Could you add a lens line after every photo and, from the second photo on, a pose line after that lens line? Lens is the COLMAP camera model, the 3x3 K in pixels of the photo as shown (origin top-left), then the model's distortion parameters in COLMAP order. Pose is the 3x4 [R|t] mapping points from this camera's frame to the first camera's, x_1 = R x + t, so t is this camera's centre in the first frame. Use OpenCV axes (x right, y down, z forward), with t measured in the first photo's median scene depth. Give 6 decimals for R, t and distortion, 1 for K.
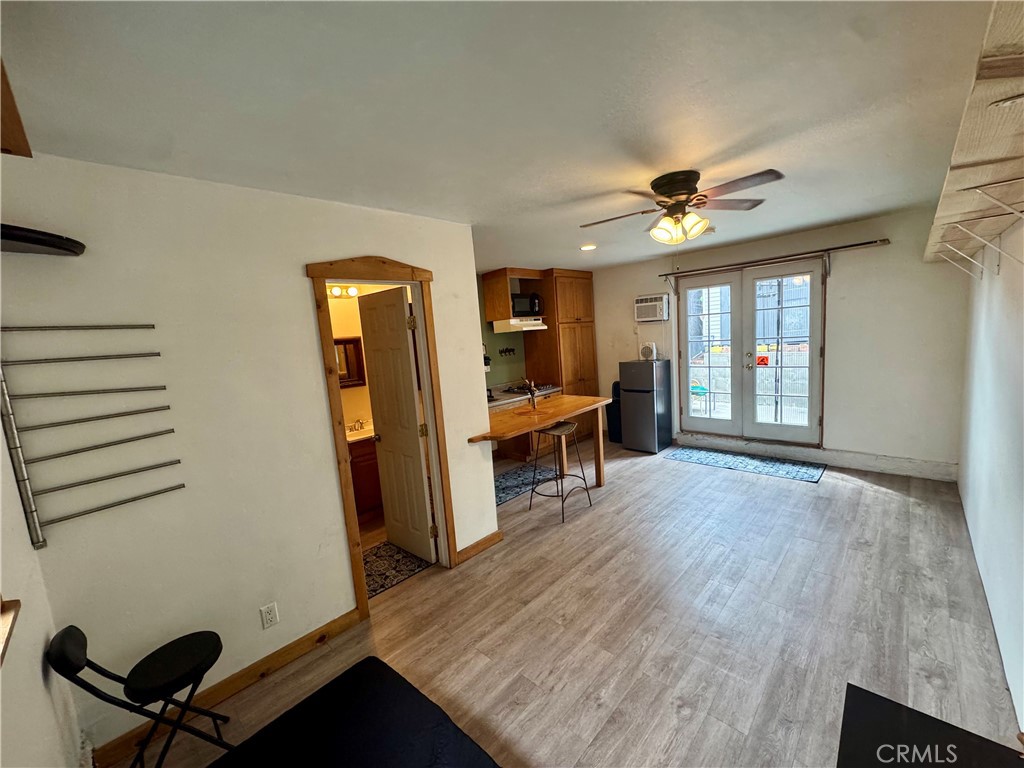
lens RADIAL K [[407.4, 0, 512.7], [0, 407.4, 384.1], [0, 0, 1]] dist [-0.004183, 0.000381]
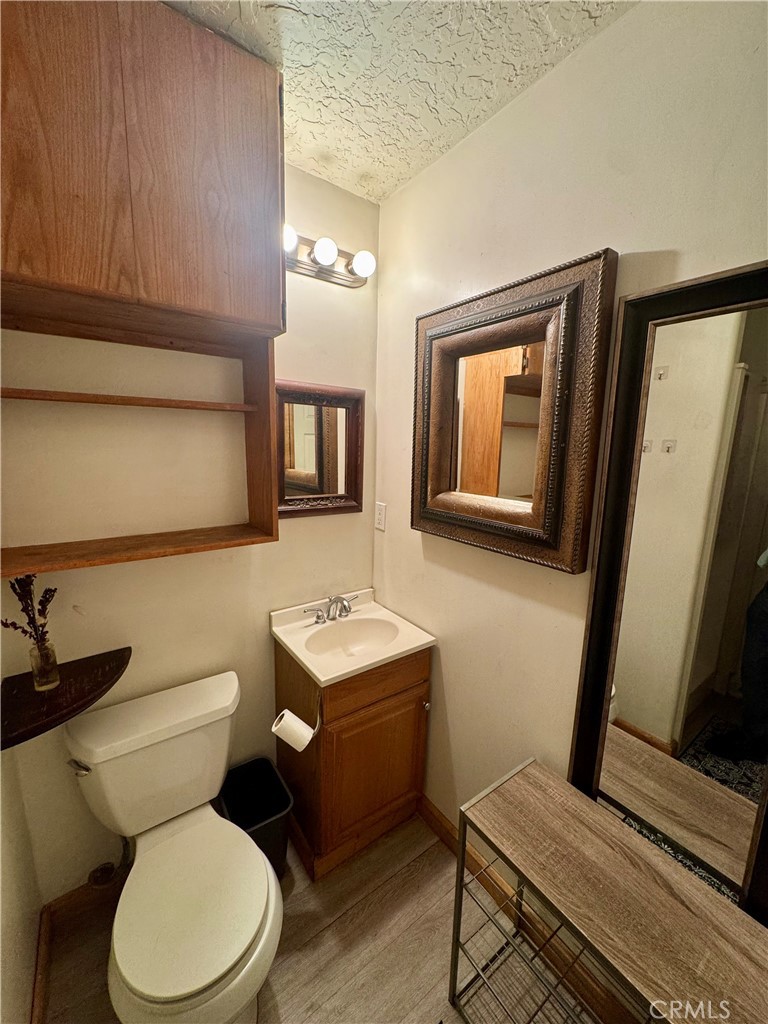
lens RADIAL K [[407.4, 0, 384.3], [0, 407.4, 512.9], [0, 0, 1]] dist [-0.004183, 0.000381]
pose [[0.981257, 0.127301, -0.144670, -0.262195], [-0.118042, 0.990474, 0.070910, -0.025970], [0.152318, -0.052504, 0.986936, 0.556379]]
